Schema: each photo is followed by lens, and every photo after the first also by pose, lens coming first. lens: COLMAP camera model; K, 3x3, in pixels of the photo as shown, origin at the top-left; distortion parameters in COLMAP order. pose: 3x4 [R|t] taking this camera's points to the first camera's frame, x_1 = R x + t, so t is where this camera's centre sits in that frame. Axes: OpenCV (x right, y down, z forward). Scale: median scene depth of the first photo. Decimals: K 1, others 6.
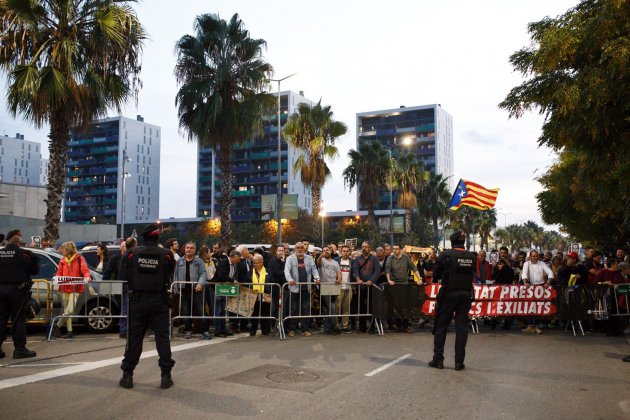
lens RADIAL K [[601.9, 0, 315.0], [0, 601.9, 210.0], [0, 0, 1]] dist [-0.044664, 0.015480]
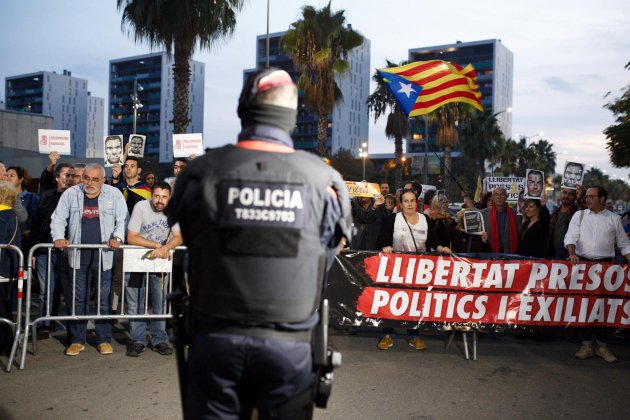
lens RADIAL K [[601.9, 0, 315.0], [0, 601.9, 210.0], [0, 0, 1]] dist [-0.044664, 0.015480]
pose [[0.995638, 0.026939, -0.089323, 0.068820], [-0.018496, 0.995397, 0.094033, 0.016981], [0.091445, -0.091971, 0.991554, 0.196998]]
